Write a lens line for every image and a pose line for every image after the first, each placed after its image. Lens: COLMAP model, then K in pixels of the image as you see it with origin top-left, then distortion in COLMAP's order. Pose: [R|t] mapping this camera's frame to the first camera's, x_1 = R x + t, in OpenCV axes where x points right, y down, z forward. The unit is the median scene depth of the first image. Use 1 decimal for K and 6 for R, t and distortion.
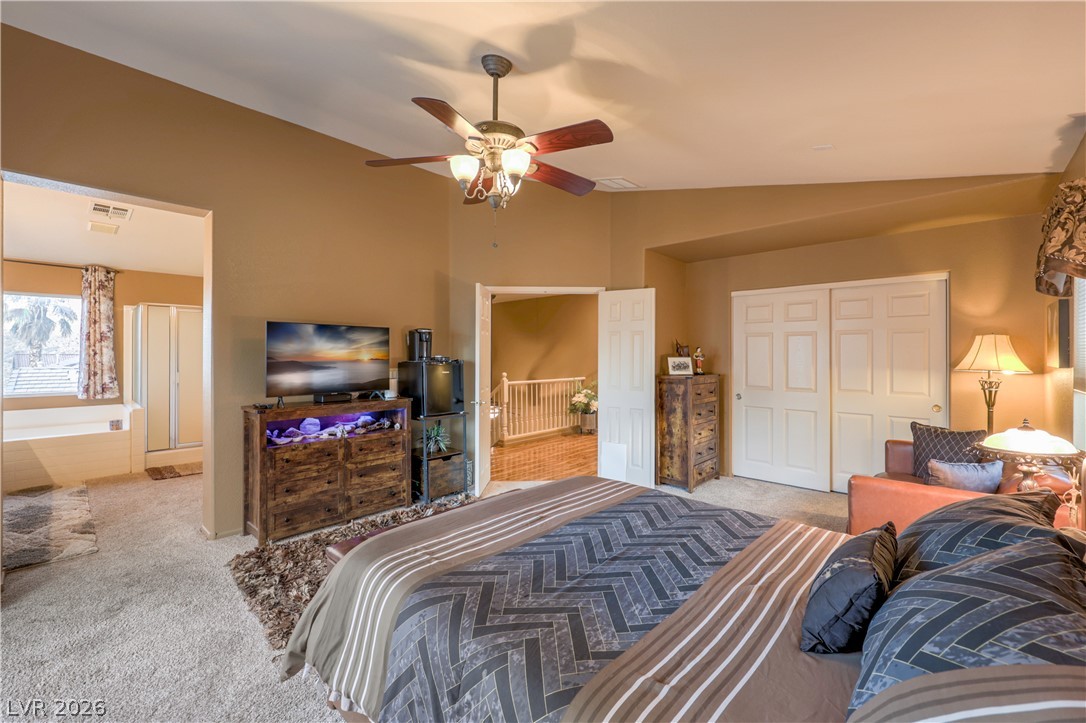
lens RADIAL K [[454.4, 0, 552.3], [0, 454.4, 357.9], [0, 0, 1]] dist [0.008003, 0.000488]
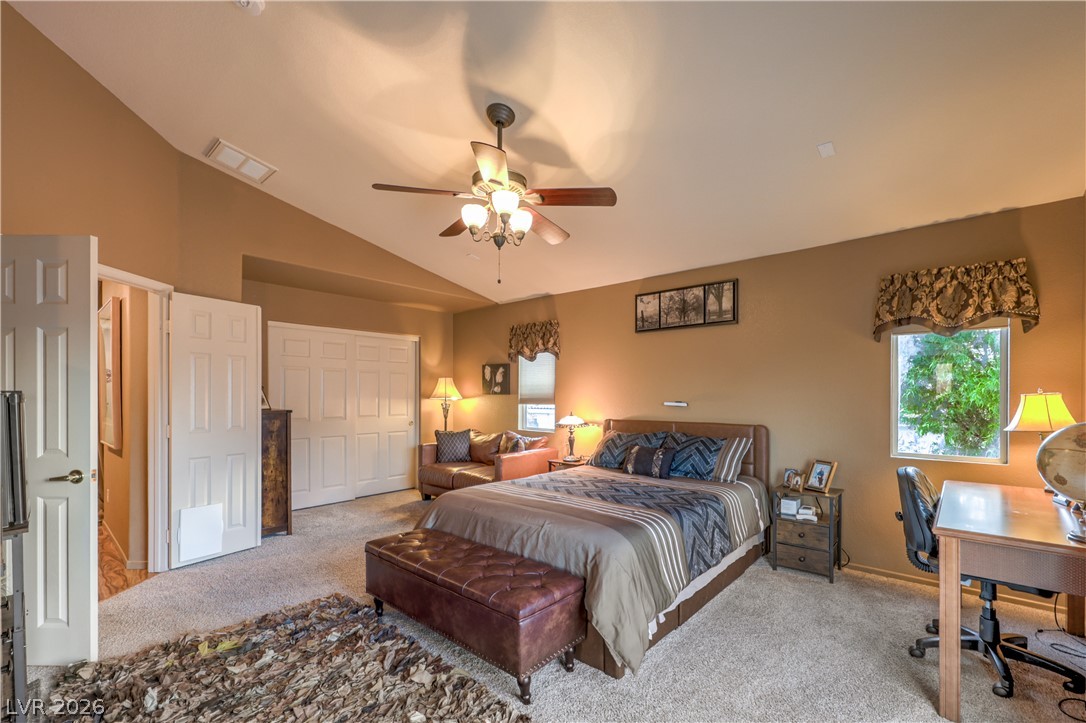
lens RADIAL K [[454.4, 0, 582.2], [0, 454.4, 398.7], [0, 0, 1]] dist [0.008003, 0.000488]
pose [[-0.080091, -0.005533, 0.996772, -0.772471], [0.004068, 0.999974, 0.005878, 0.020584], [-0.996779, 0.004525, -0.080066, 0.566271]]
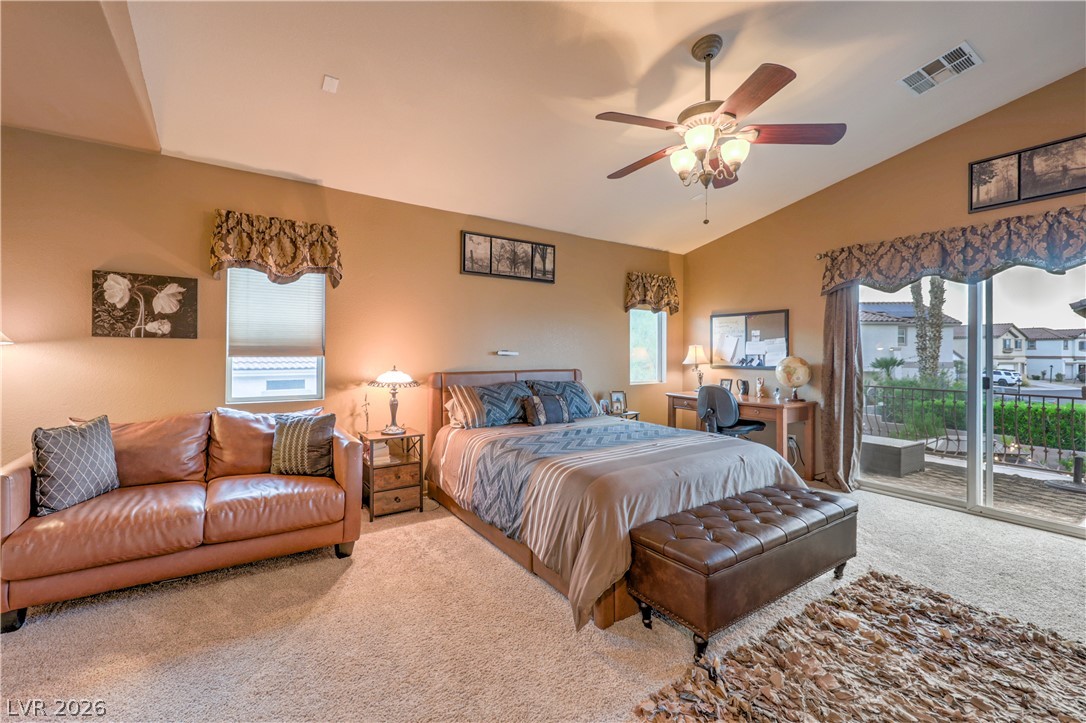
lens RADIAL K [[454.4, 0, 551.4], [0, 454.4, 343.9], [0, 0, 1]] dist [0.008003, 0.000488]
pose [[-0.979046, -0.014697, 0.203110, 0.013656], [-0.013605, 0.999885, 0.006768, 0.009481], [-0.203186, 0.003863, -0.979133, 1.351626]]
